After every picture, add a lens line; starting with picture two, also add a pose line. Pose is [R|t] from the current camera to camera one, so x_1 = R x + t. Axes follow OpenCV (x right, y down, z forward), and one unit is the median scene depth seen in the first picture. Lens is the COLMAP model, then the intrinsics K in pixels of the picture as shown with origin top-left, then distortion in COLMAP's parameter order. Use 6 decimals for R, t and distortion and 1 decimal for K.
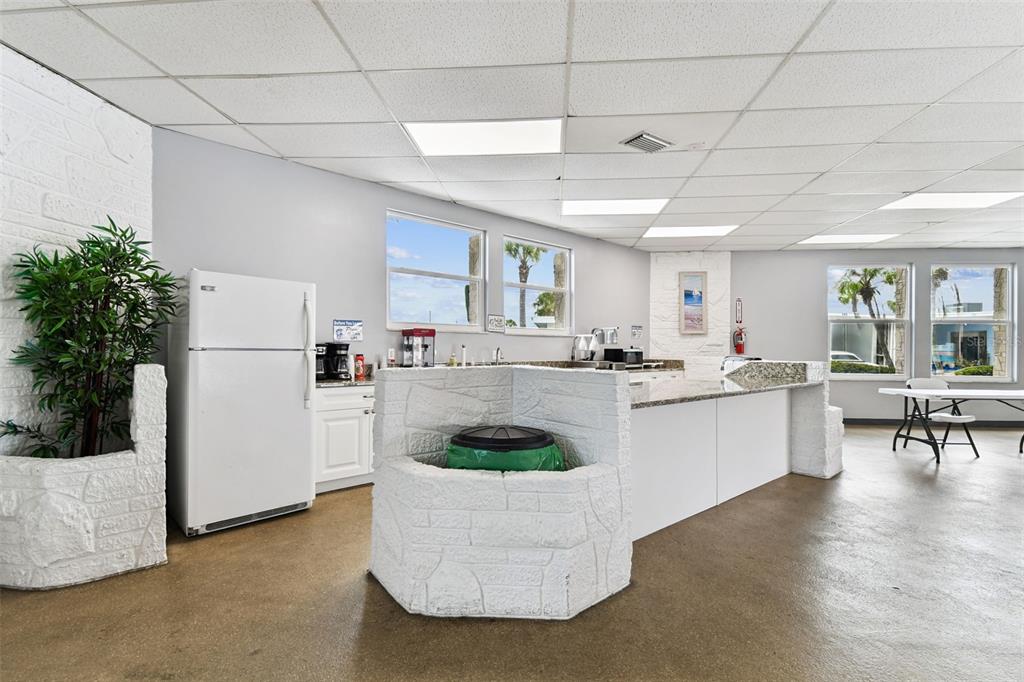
lens RADIAL K [[455.6, 0, 510.8], [0, 455.6, 333.1], [0, 0, 1]] dist [0.037635, -0.023735]
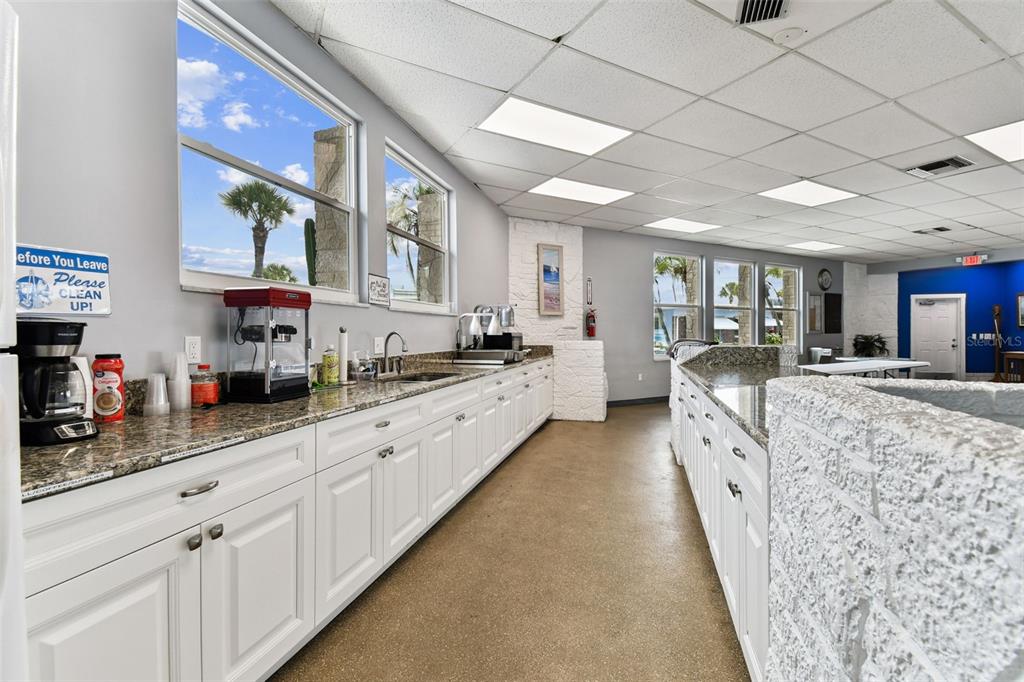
lens RADIAL K [[455.6, 0, 510.8], [0, 455.6, 333.1], [0, 0, 1]] dist [0.037635, -0.023735]
pose [[0.832960, -0.007935, 0.553276, -0.183515], [-0.011377, 0.999440, 0.031462, 0.010986], [-0.553216, -0.032501, 0.832404, 0.370069]]
